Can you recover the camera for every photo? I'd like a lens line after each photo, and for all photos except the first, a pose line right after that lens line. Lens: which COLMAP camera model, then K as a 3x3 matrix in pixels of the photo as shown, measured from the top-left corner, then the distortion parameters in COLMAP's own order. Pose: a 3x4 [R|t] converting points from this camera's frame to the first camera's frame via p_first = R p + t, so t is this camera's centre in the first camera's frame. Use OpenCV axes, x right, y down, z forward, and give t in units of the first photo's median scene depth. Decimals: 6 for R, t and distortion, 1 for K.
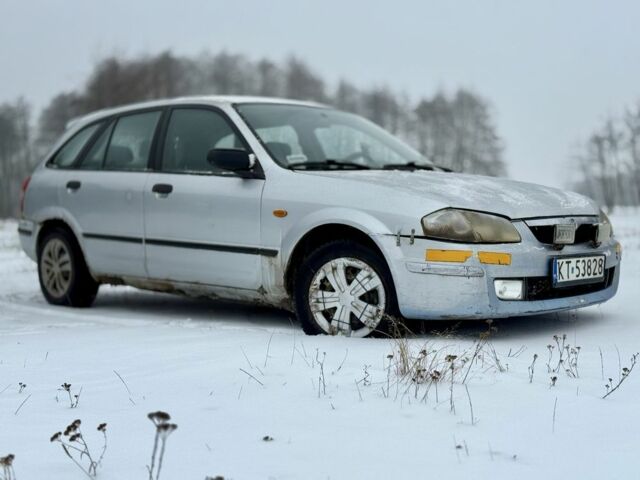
lens RADIAL K [[472.4, 0, 320.0], [0, 472.4, 240.0], [0, 0, 1]] dist [0.001424, 0.000156]
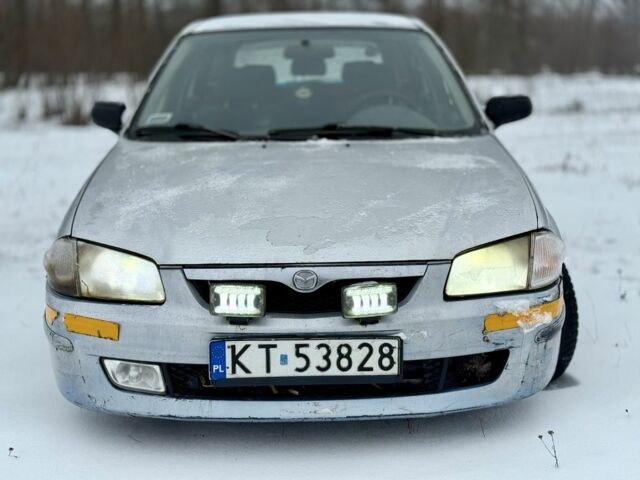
lens RADIAL K [[472.4, 0, 320.0], [0, 472.4, 240.0], [0, 0, 1]] dist [0.001424, 0.000156]
pose [[0.890304, 0.107176, -0.442573, 0.848037], [-0.059670, 0.990985, 0.119947, -0.160084], [0.451439, -0.080381, 0.888674, 0.538510]]
